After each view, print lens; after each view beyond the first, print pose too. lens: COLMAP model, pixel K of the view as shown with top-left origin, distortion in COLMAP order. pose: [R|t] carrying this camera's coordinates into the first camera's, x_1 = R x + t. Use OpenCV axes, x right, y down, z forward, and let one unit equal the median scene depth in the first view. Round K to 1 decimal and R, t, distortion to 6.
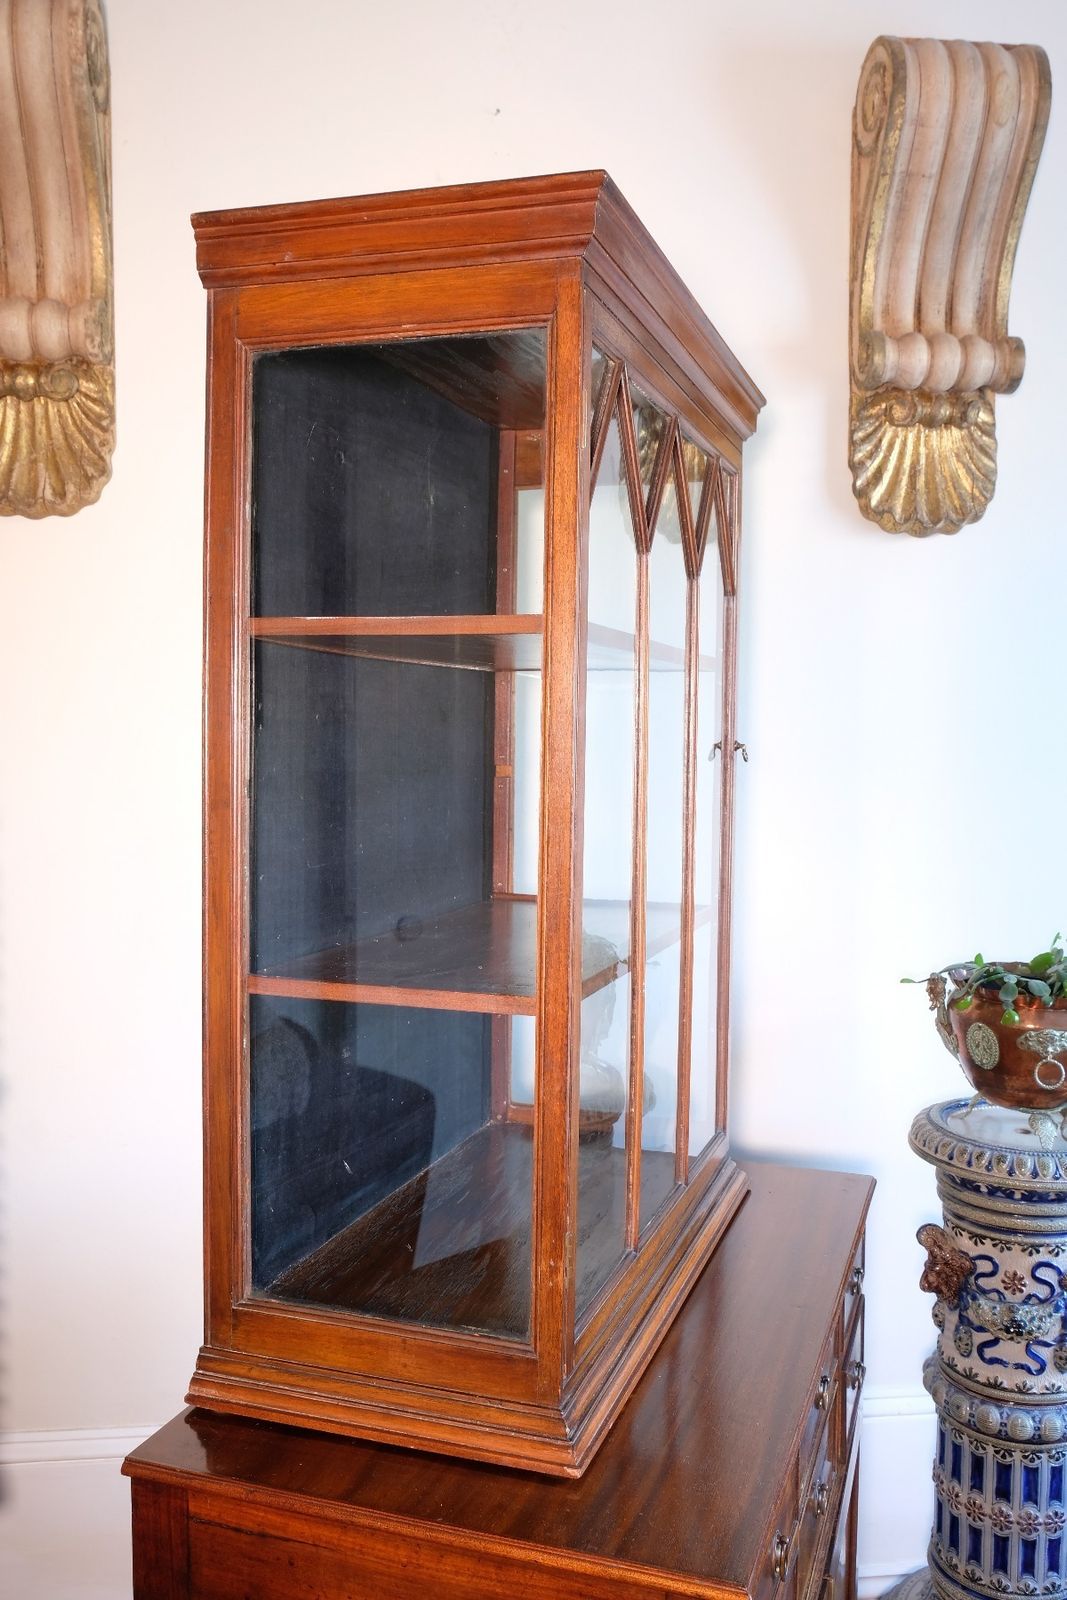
lens RADIAL K [[1371.9, 0, 529.8], [0, 1371.9, 804.8], [0, 0, 1]] dist [-0.033264, 0.014928]
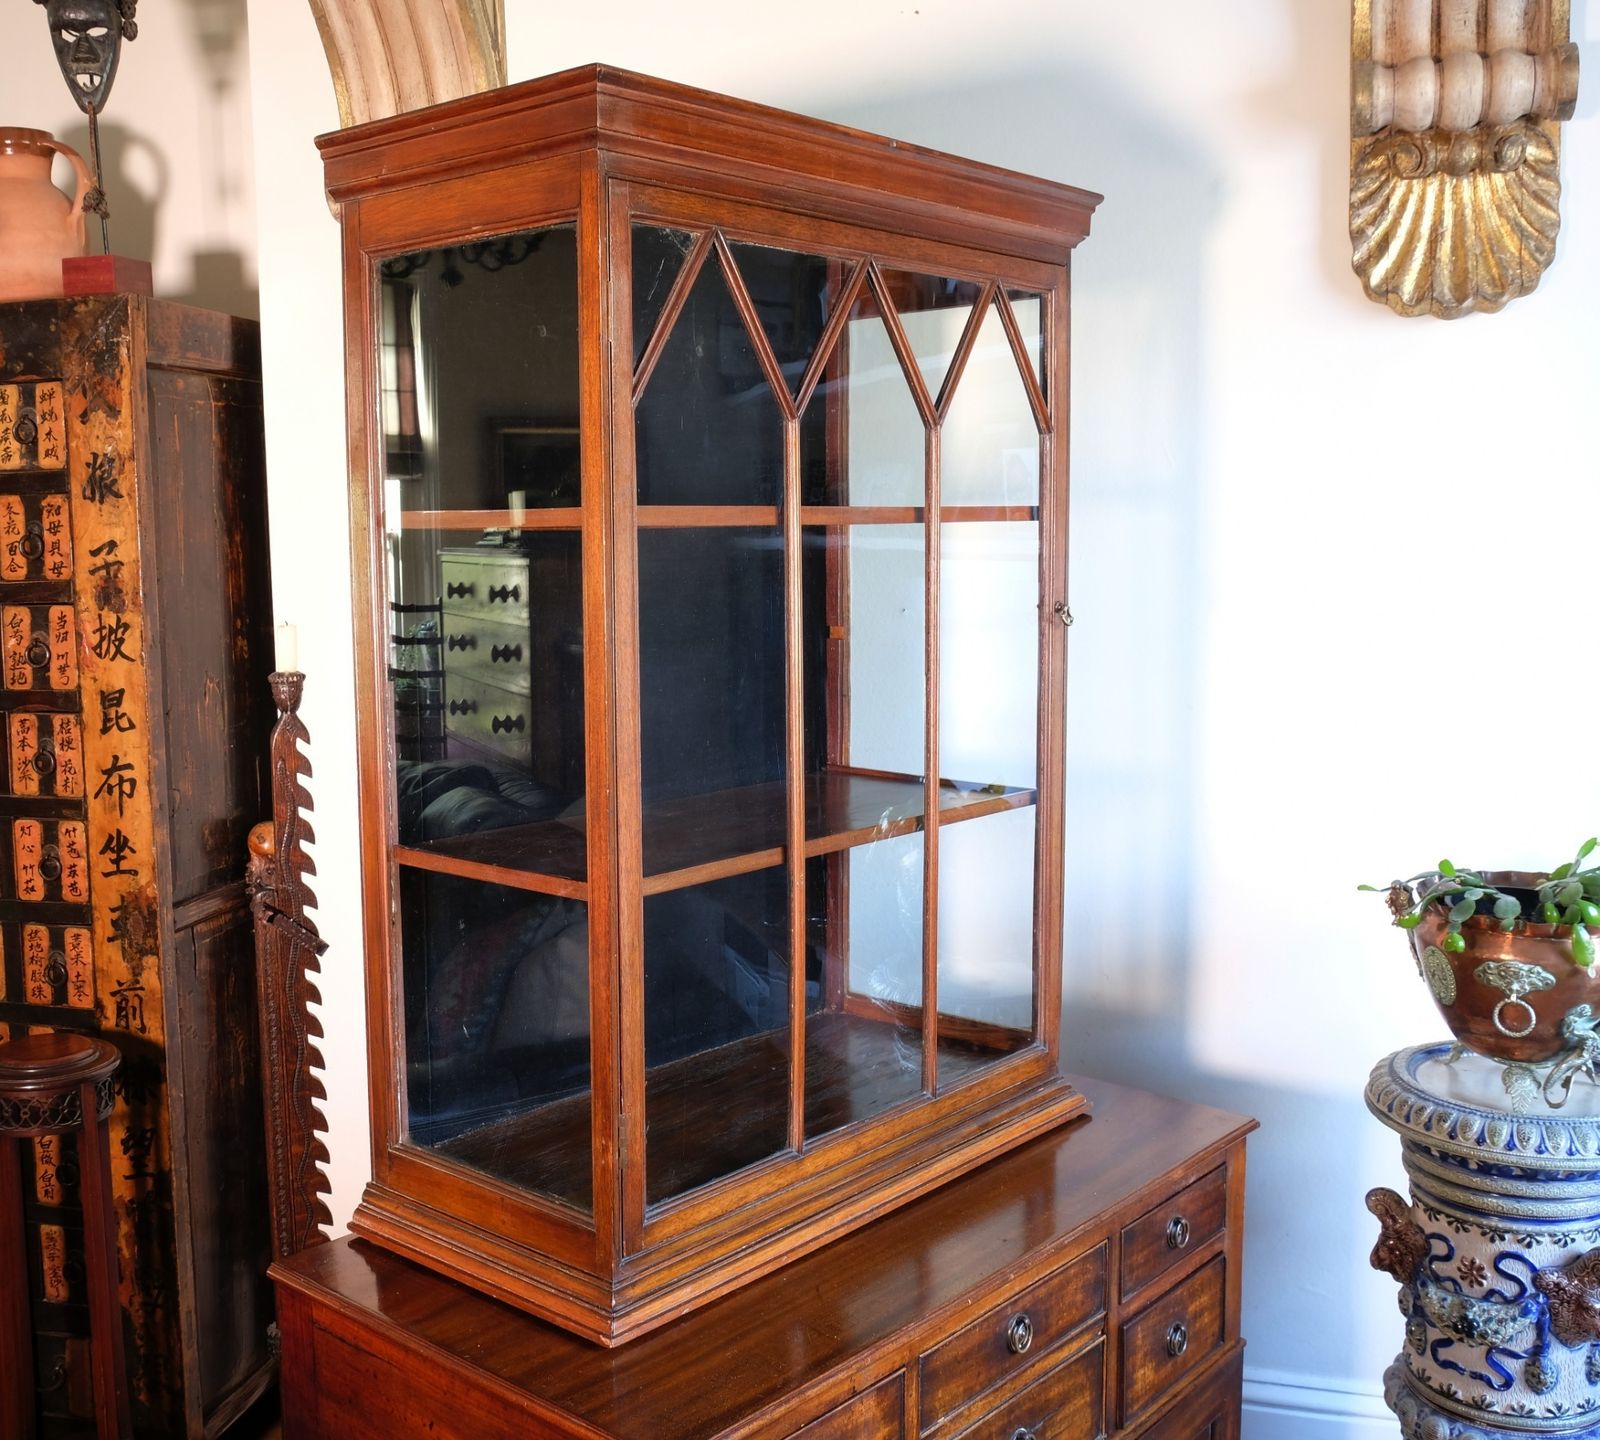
lens RADIAL K [[1680.3, 0, 669.6], [0, 1680.3, 726.4], [0, 0, 1]] dist [-0.034451, 0.000000]
pose [[0.909430, 0.023391, -0.415200, 0.318525], [0.003412, 0.997964, 0.063694, -0.031127], [0.415844, -0.059342, 0.907498, -0.057616]]
